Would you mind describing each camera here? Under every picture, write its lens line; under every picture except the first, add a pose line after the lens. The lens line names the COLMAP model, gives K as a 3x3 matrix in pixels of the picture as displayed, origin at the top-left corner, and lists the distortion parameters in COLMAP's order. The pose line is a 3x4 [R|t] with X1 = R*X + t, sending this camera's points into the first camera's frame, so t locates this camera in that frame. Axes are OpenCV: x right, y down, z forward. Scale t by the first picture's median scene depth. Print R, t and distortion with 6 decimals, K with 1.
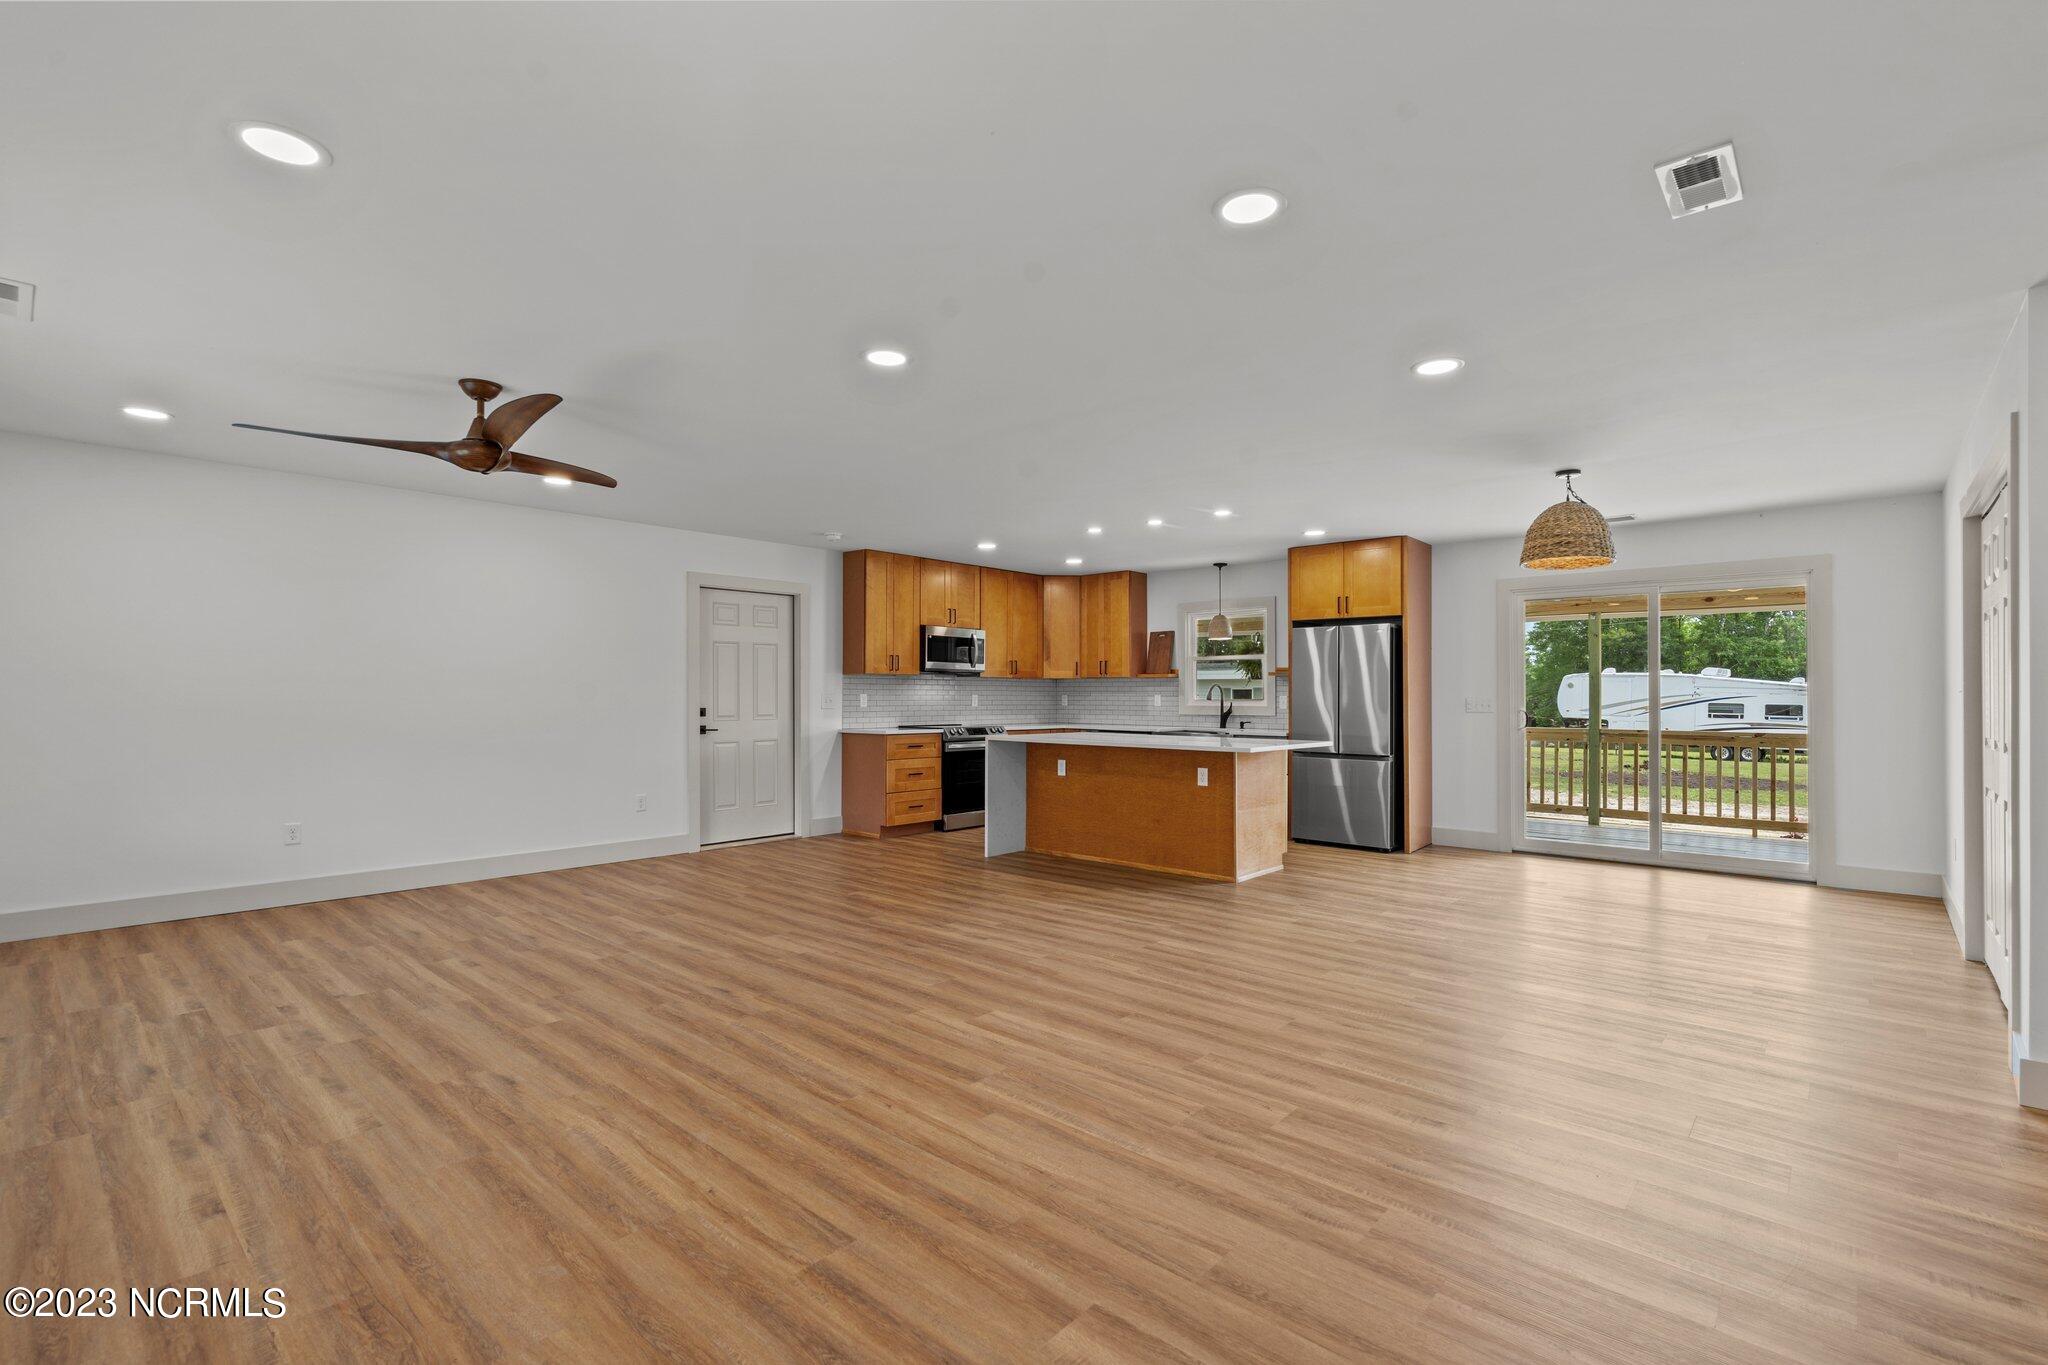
lens RADIAL K [[930.5, 0, 1023.6], [0, 930.5, 687.7], [0, 0, 1]] dist [-0.001793, -0.000350]
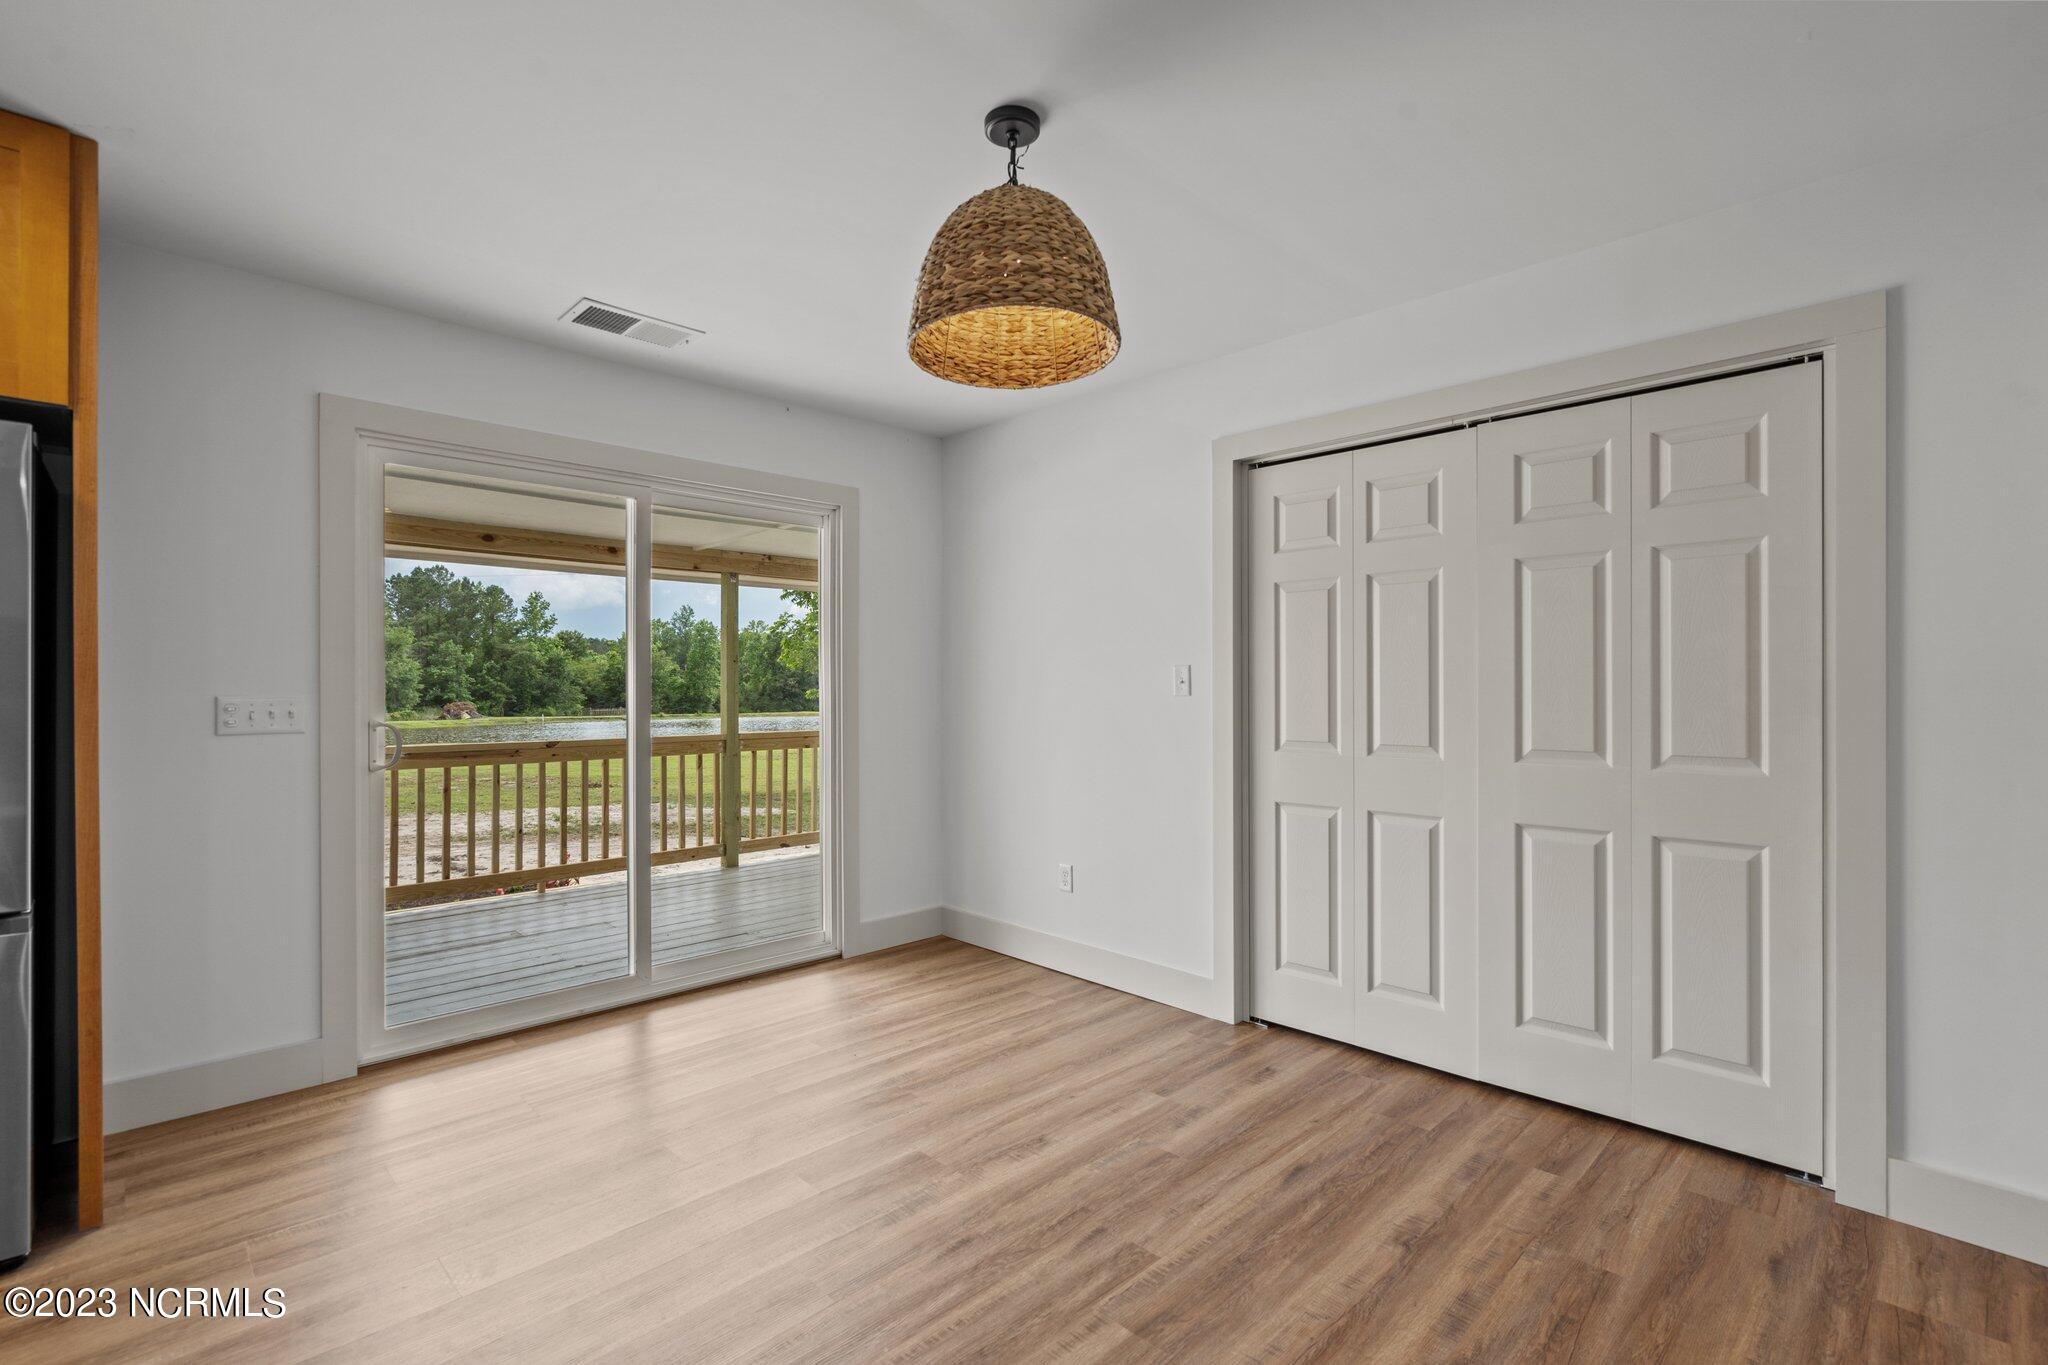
lens RADIAL K [[930.5, 0, 1023.6], [0, 930.5, 687.7], [0, 0, 1]] dist [-0.001793, -0.000350]
pose [[0.052083, -0.001133, 0.998642, 0.137085], [-0.007241, 0.999973, 0.001512, 0.005143], [-0.998617, -0.007310, 0.052073, 0.693221]]
